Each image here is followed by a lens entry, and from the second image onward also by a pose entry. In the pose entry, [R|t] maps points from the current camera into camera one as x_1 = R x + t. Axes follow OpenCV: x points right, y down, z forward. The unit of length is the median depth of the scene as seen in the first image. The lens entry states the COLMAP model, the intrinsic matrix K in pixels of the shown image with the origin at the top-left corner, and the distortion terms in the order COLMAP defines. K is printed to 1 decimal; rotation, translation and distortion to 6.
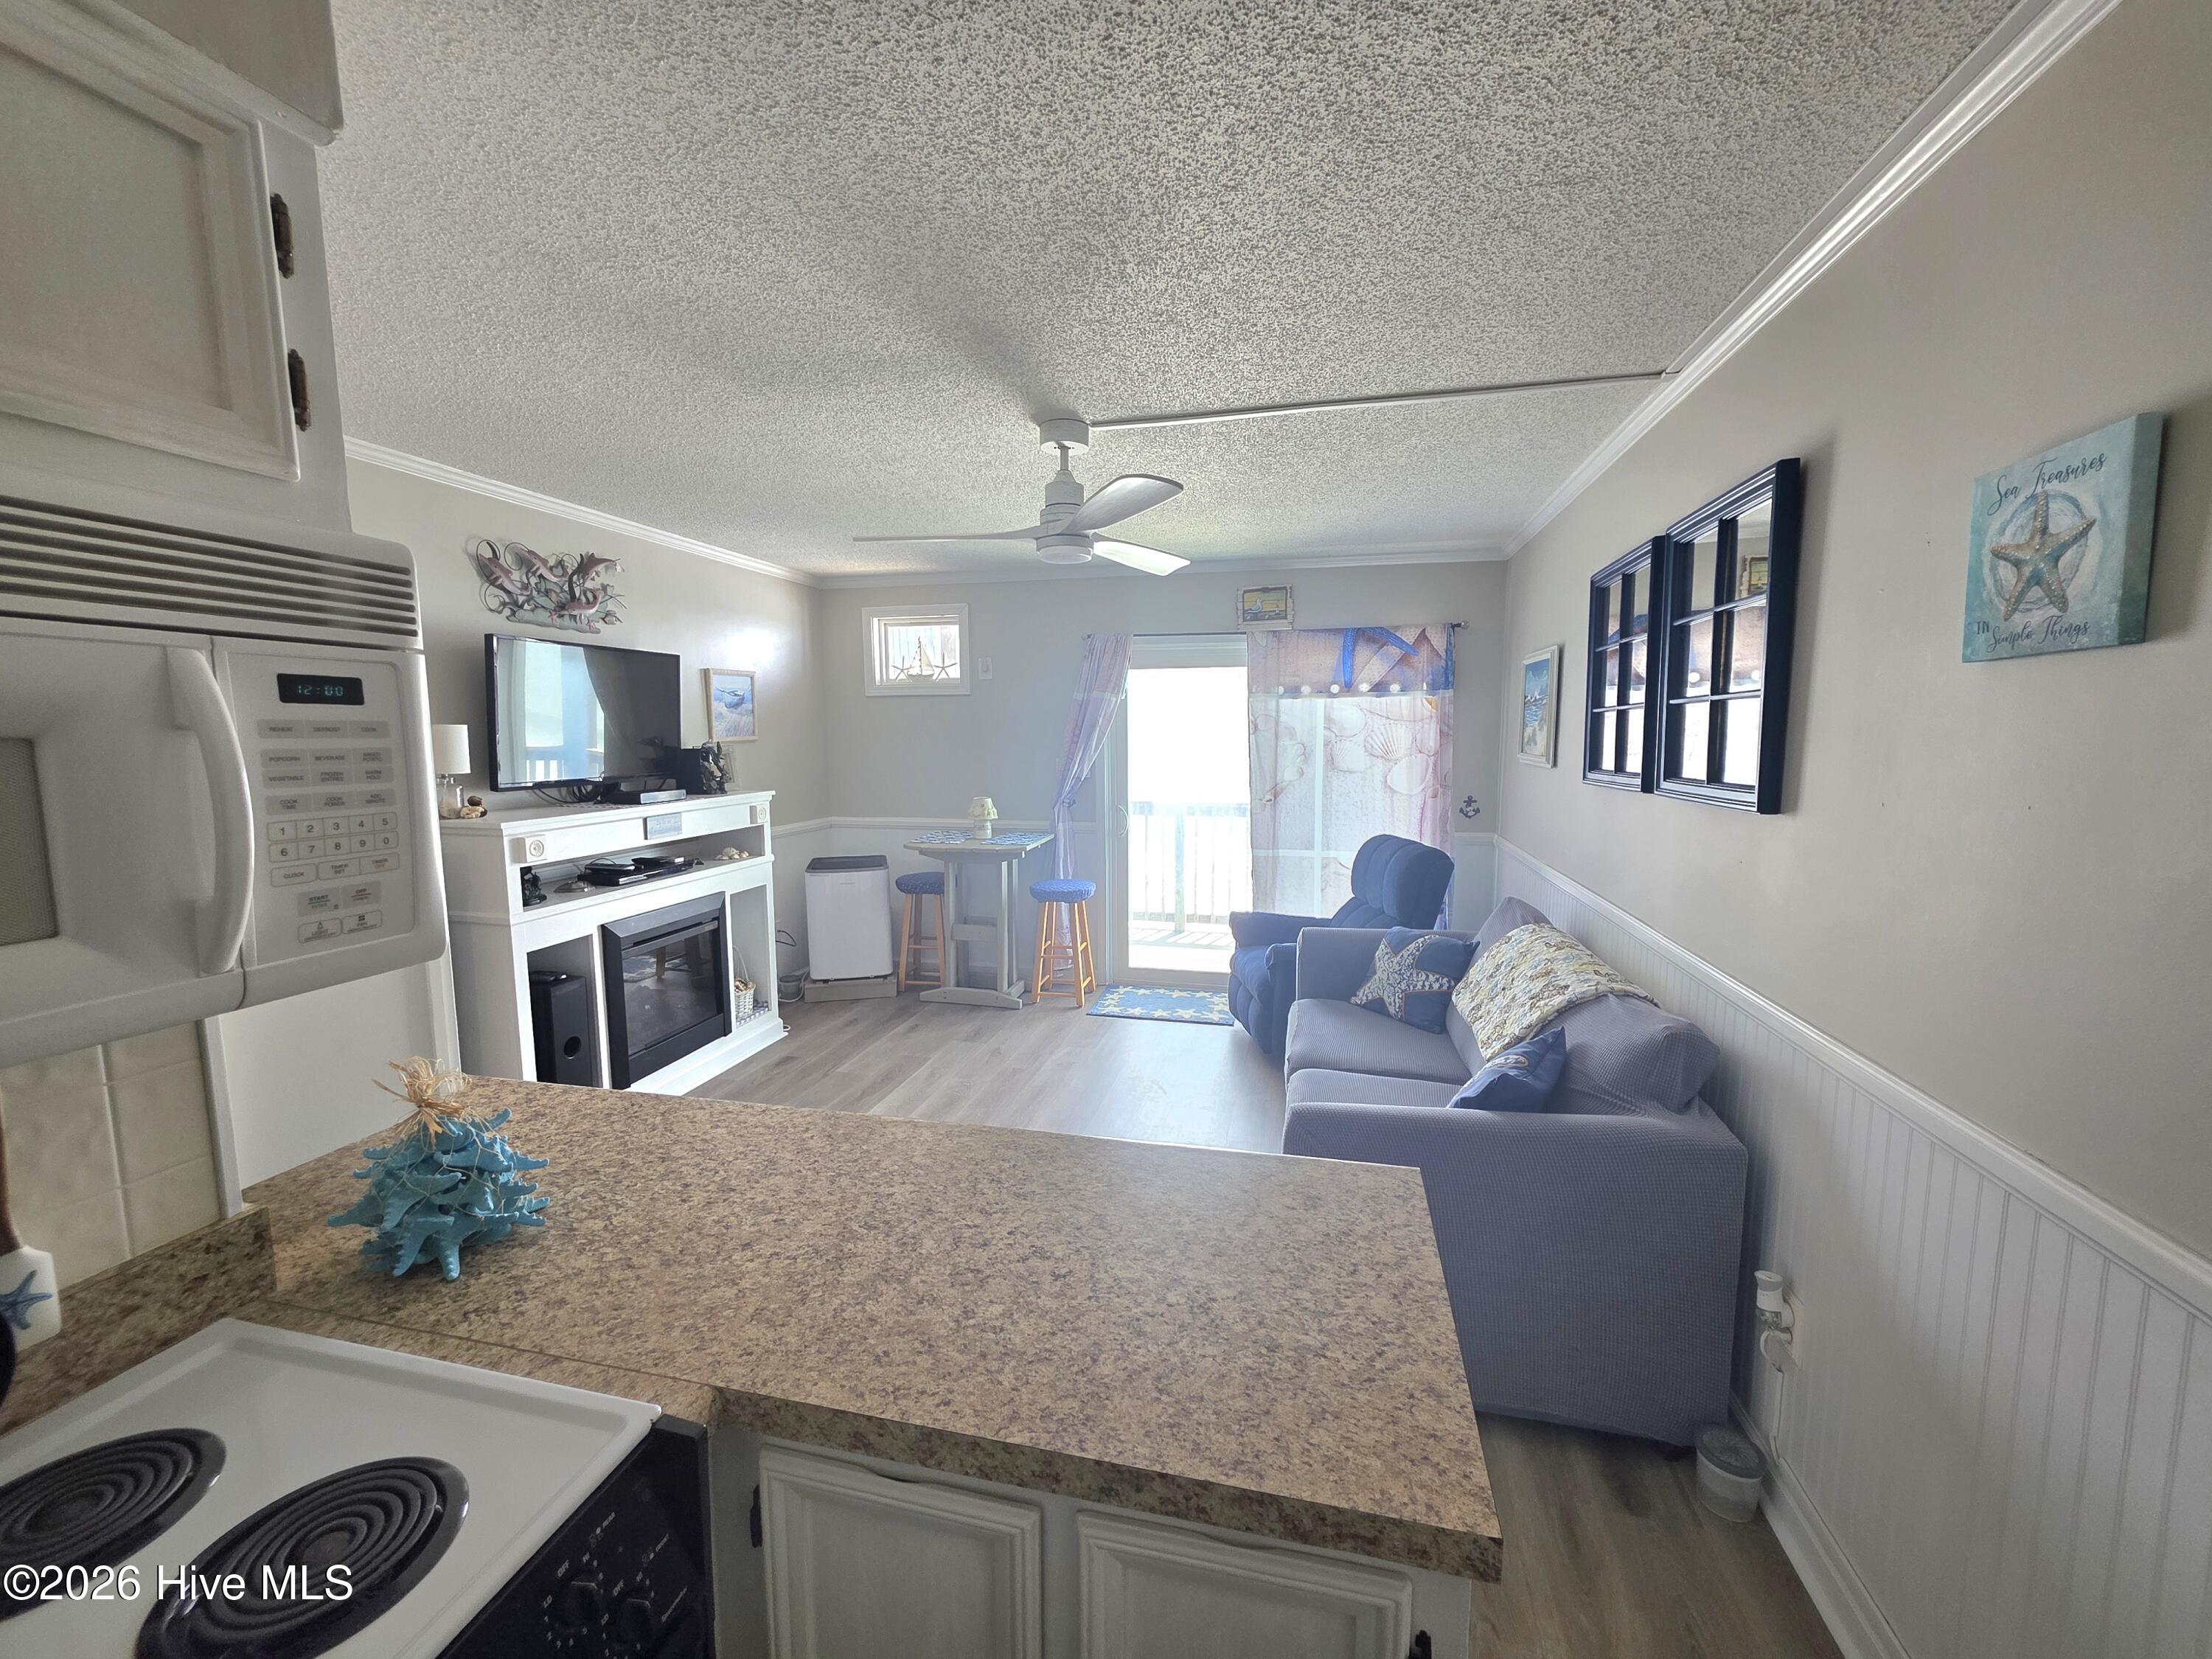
lens RADIAL K [[886.1, 0, 1100.7], [0, 886.1, 830.9], [0, 0, 1]] dist [0.002220, 0.000264]
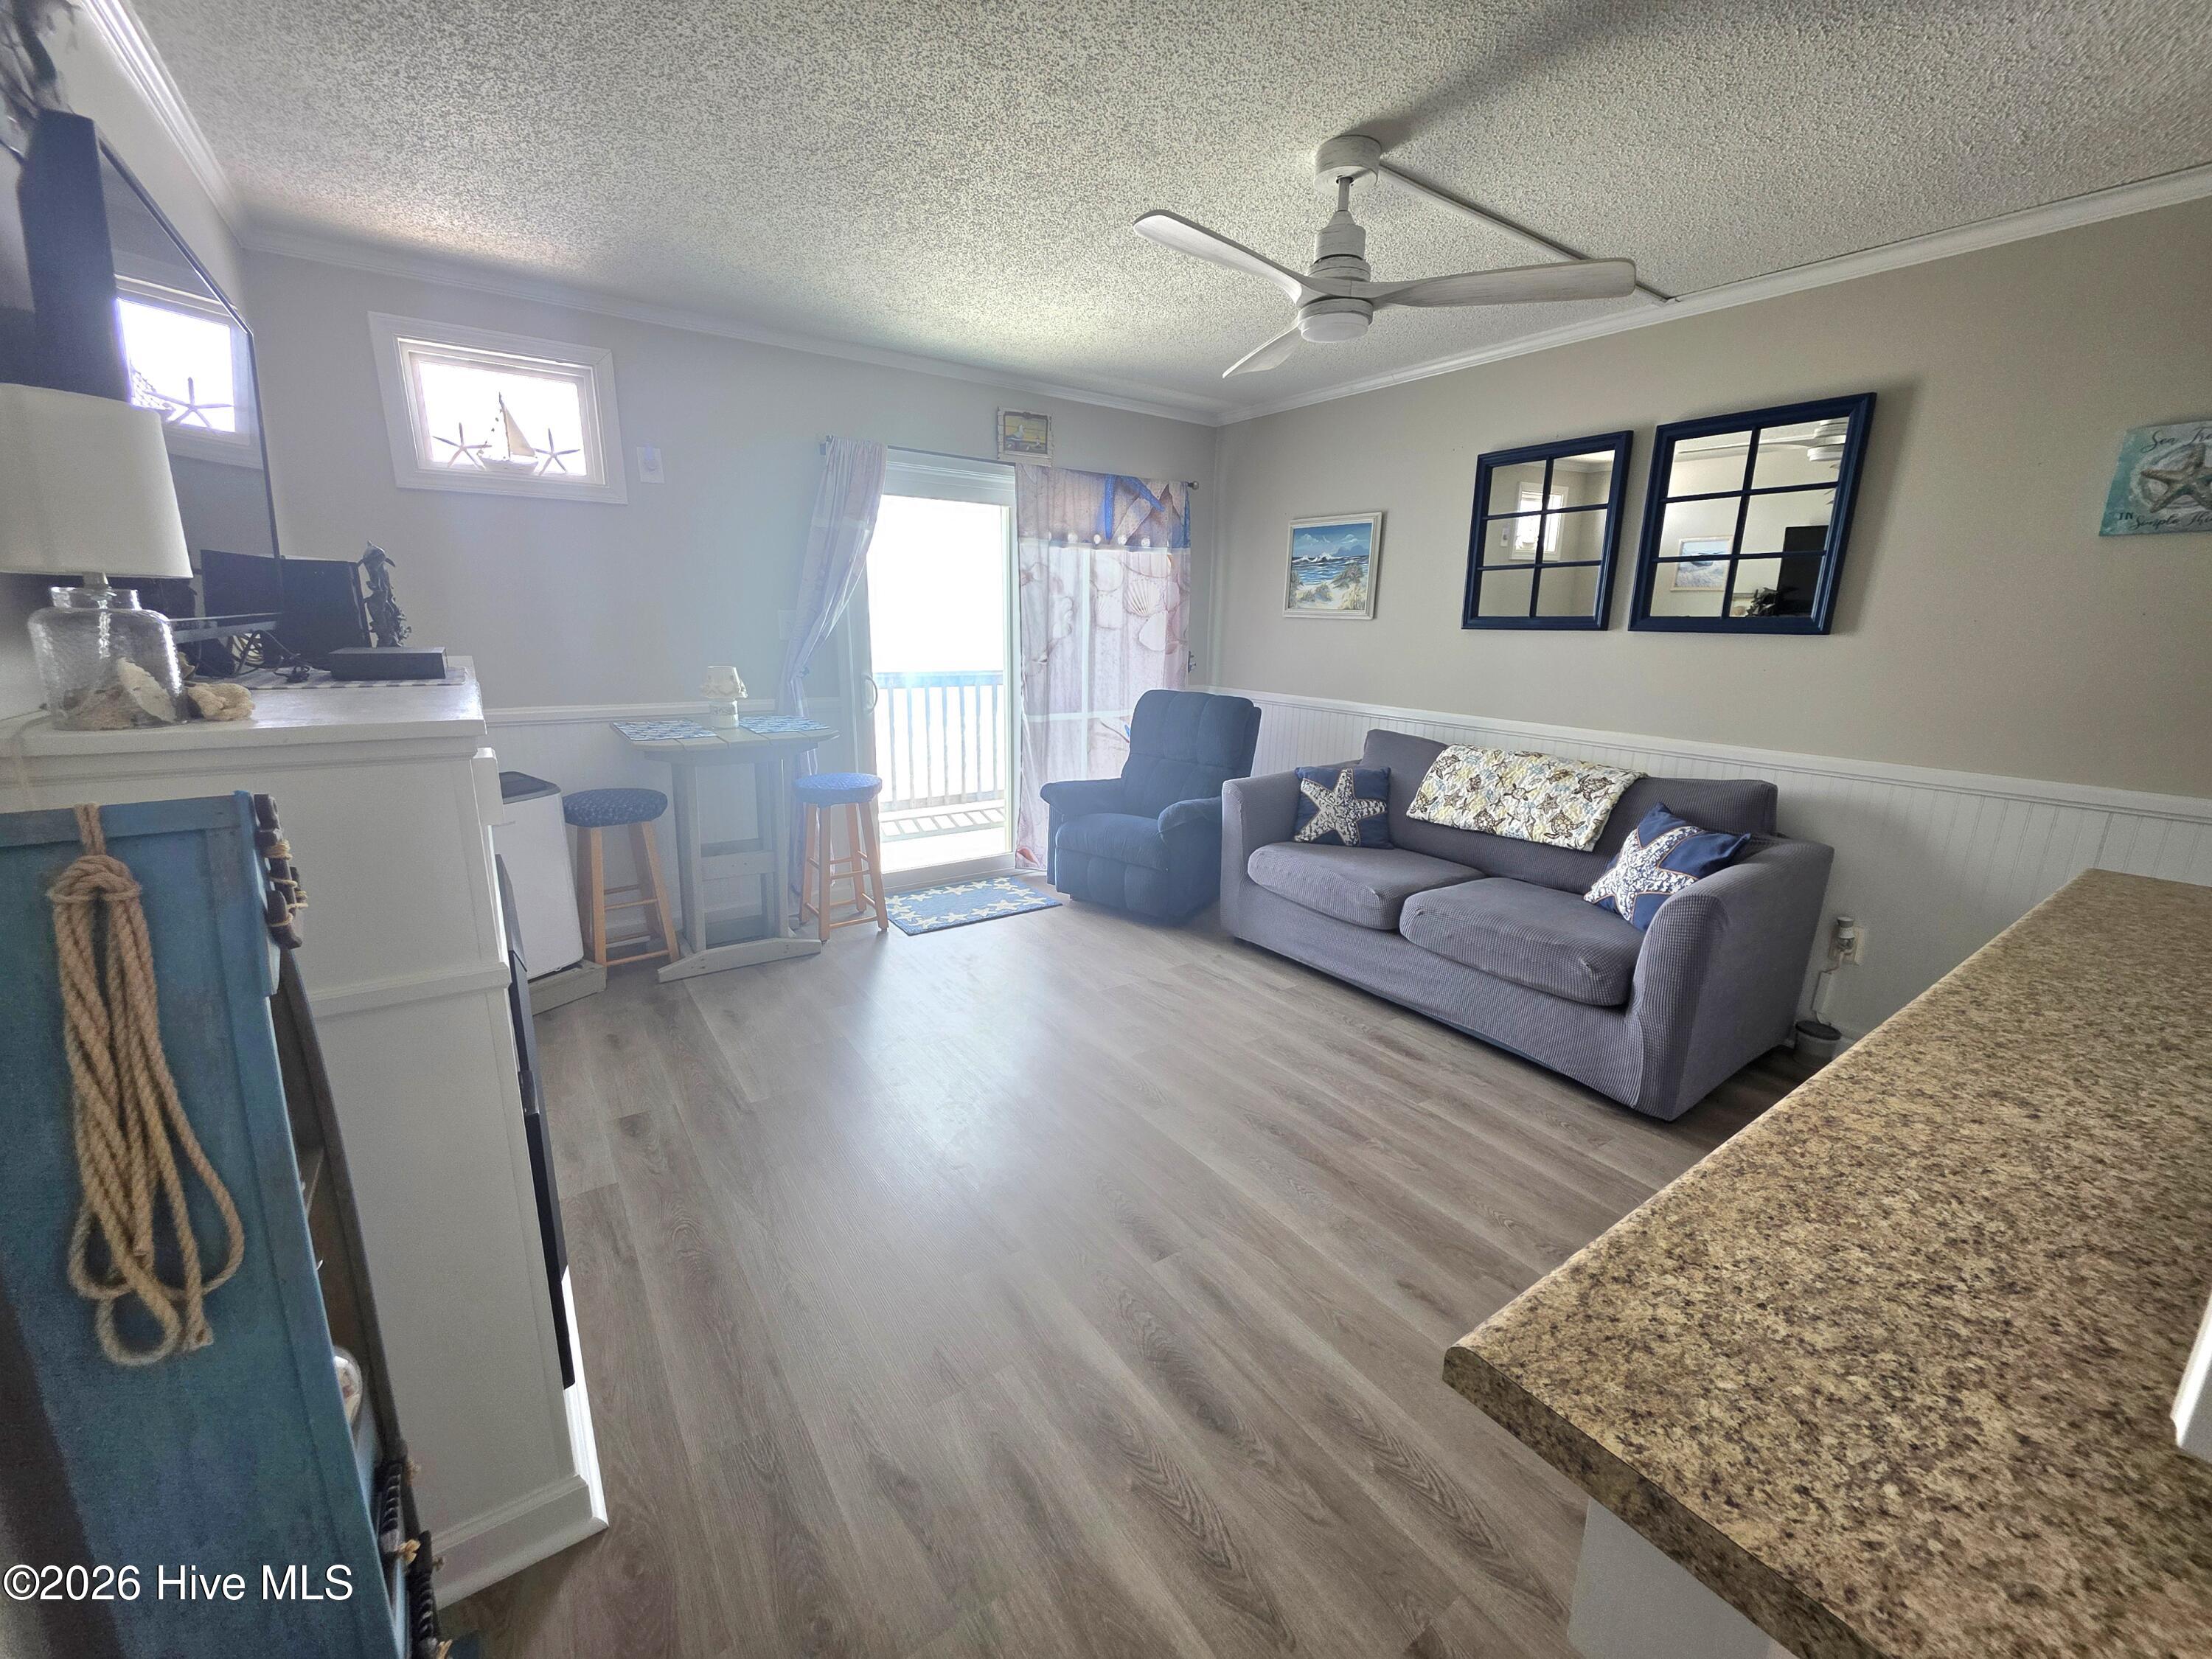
lens RADIAL K [[890.1, 0, 1100.3], [0, 890.1, 832.1], [0, 0, 1]] dist [-0.000077, 0.000141]
pose [[0.659082, -0.162220, 0.734368, -0.540664], [0.063339, 0.984964, 0.160730, -0.004148], [-0.749399, -0.059420, 0.659446, 0.386142]]
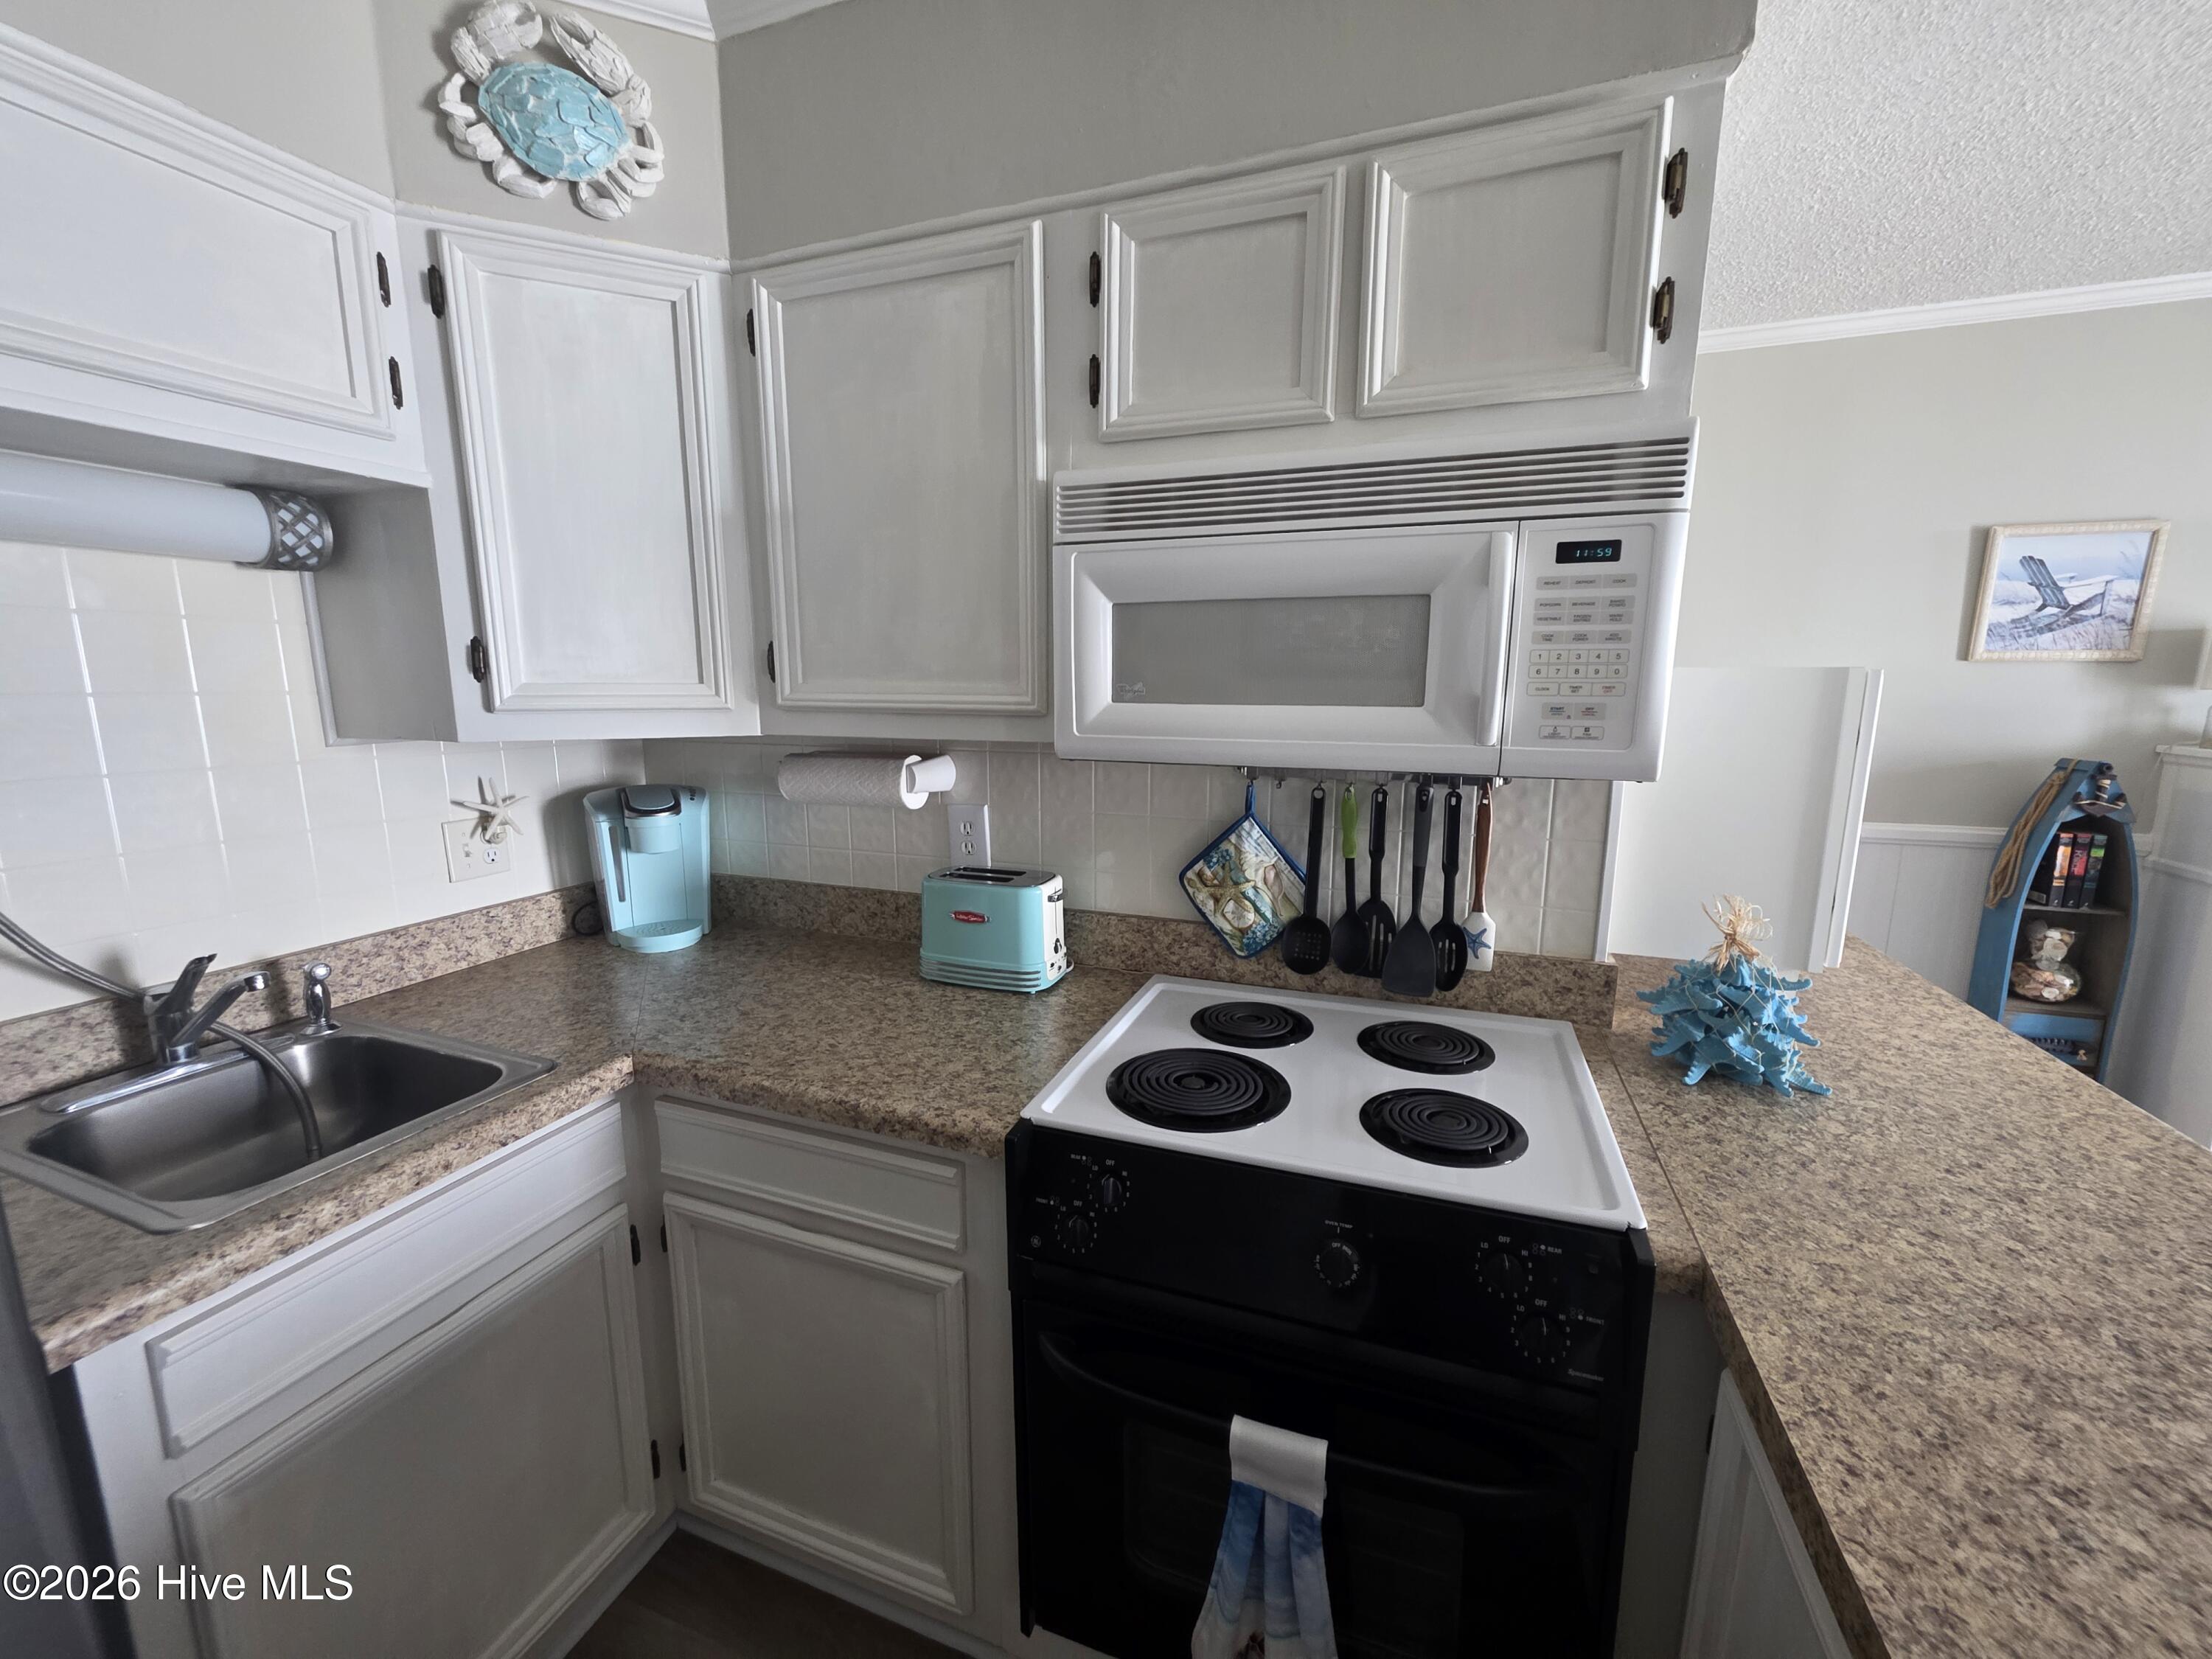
lens RADIAL K [[882.7, 0, 1108.4], [0, 882.7, 830.8], [0, 0, 1]] dist [0.000308, -0.000108]
pose [[-0.111807, 0.174597, -0.978271, 0.100664], [-0.111024, 0.976086, 0.186896, 0.014472], [0.987508, 0.129508, -0.089749, 0.080806]]
